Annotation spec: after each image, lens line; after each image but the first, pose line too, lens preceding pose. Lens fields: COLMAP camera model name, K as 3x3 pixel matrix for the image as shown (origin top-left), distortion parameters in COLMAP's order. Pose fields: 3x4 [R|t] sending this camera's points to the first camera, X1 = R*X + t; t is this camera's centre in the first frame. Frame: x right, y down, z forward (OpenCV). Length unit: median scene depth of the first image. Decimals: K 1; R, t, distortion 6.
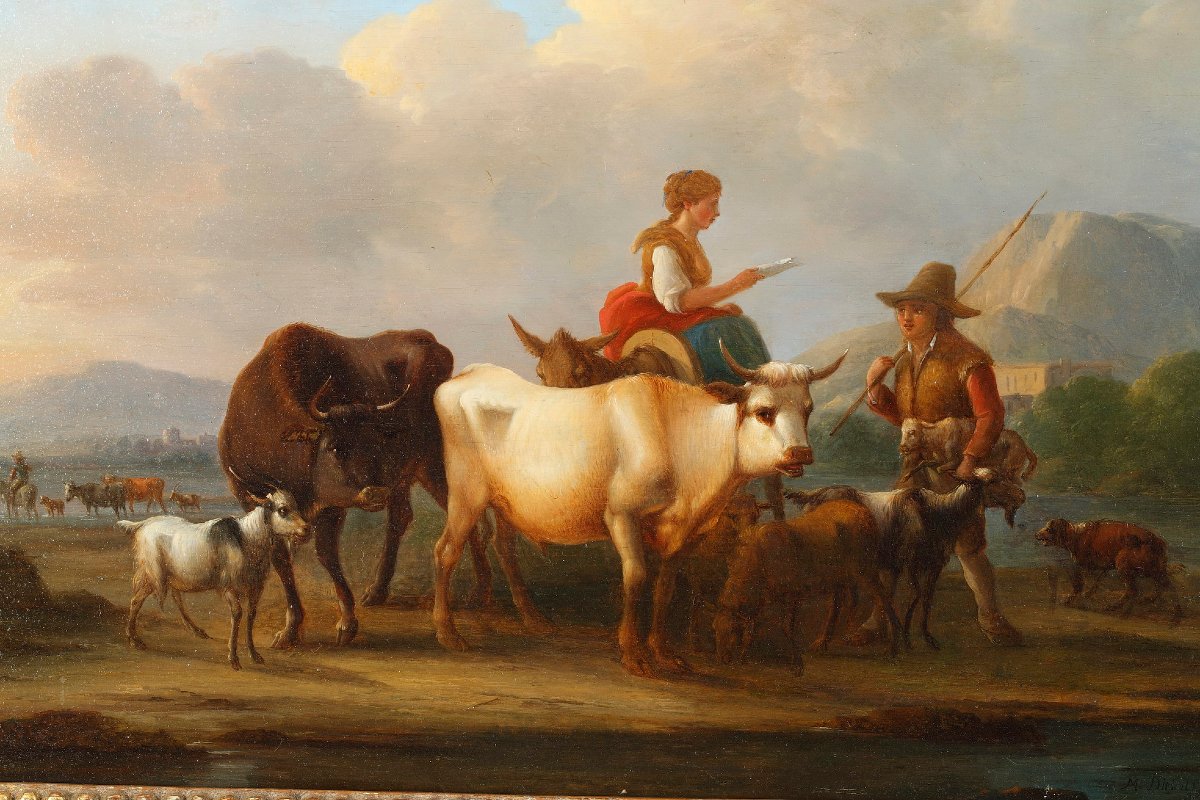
lens RADIAL K [[3483.4, 0, 646.5], [0, 3483.4, 416.9], [0, 0, 1]] dist [-0.111129, 0.000000]
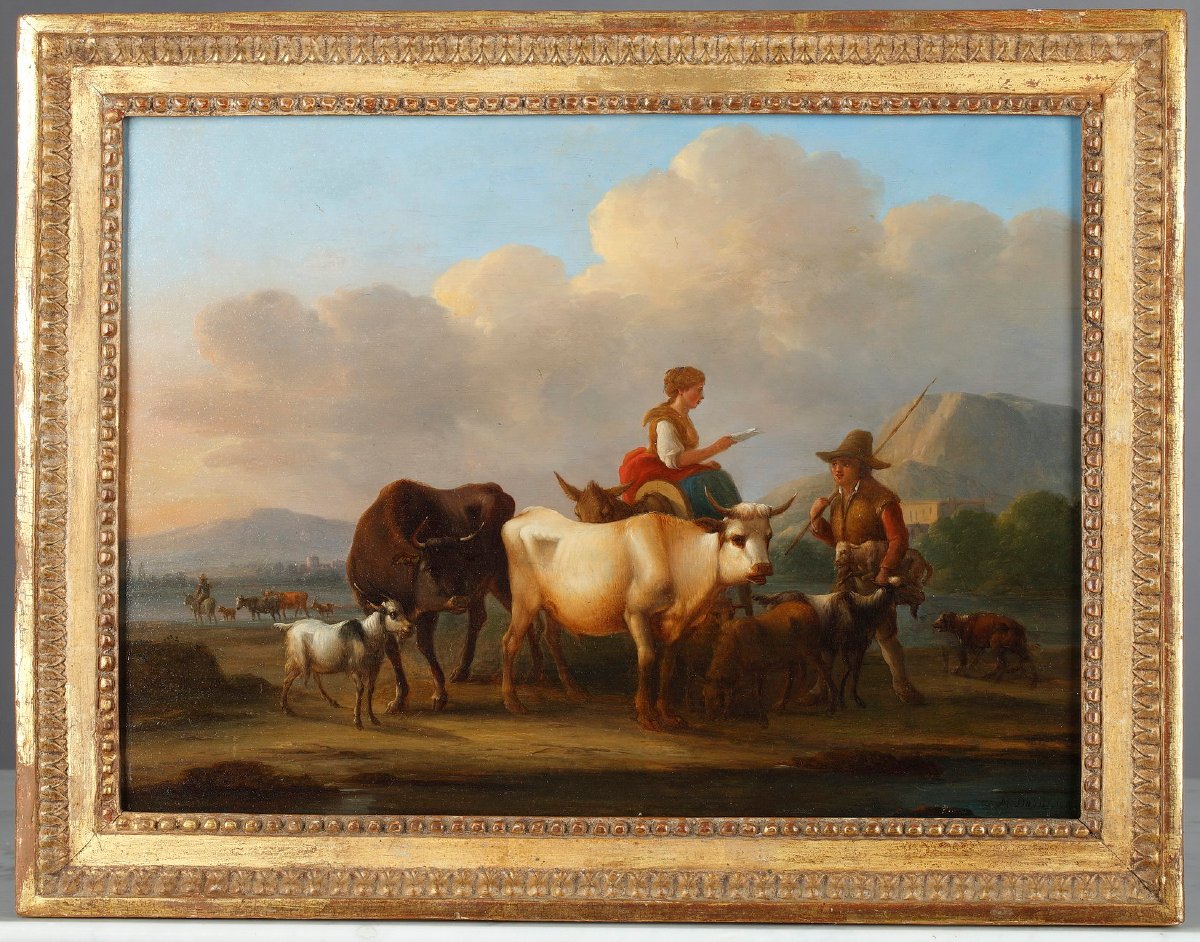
lens RADIAL K [[3525.6, 0, 597.4], [0, 3525.6, 470.8], [0, 0, 1]] dist [-0.268247, 0.000000]
pose [[0.999886, -0.011612, -0.009669, -0.008512], [0.011085, 0.998539, -0.052888, 0.045604], [0.010269, 0.052774, 0.998554, -0.415582]]
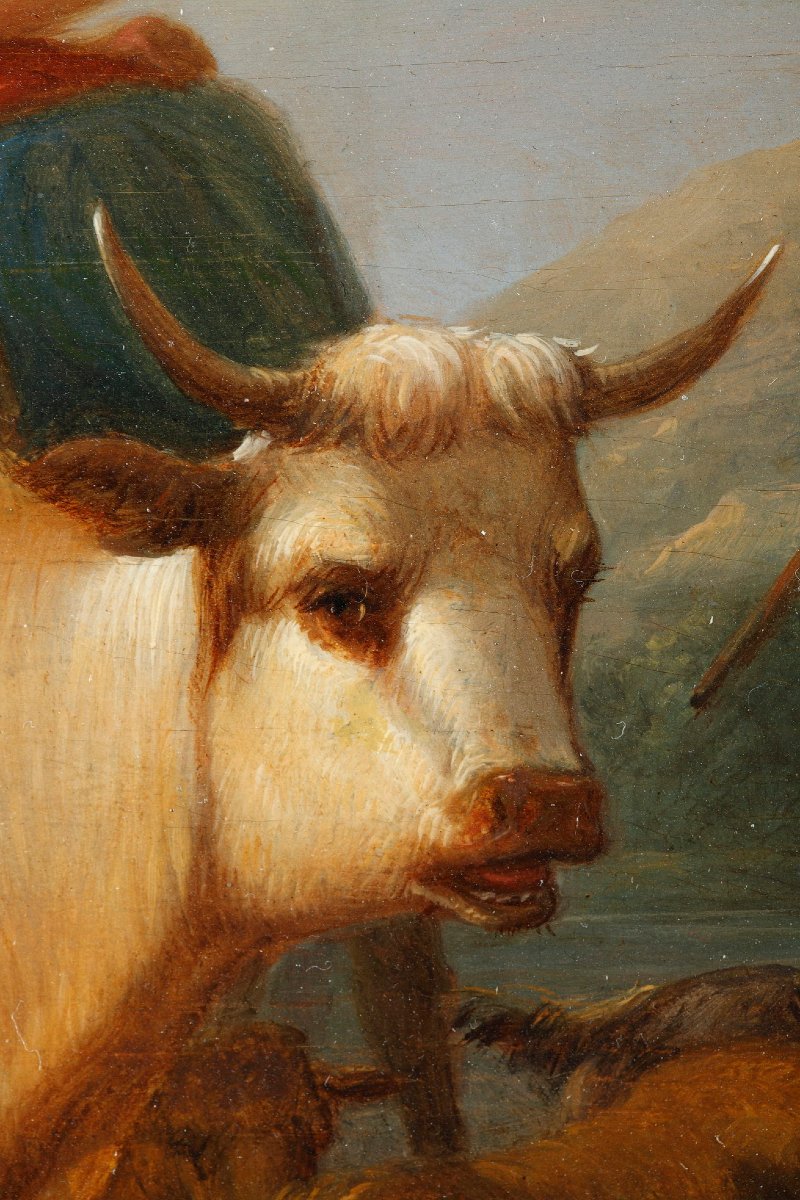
lens RADIAL K [[3483.4, 0, 400.1], [0, 3483.4, 598.9], [0, 0, 1]] dist [-0.111129, 0.000000]
pose [[0.999169, -0.025474, 0.031809, 0.030872], [0.025653, 0.999657, -0.005222, 0.000085], [-0.031665, 0.006033, 0.999480, 0.810216]]
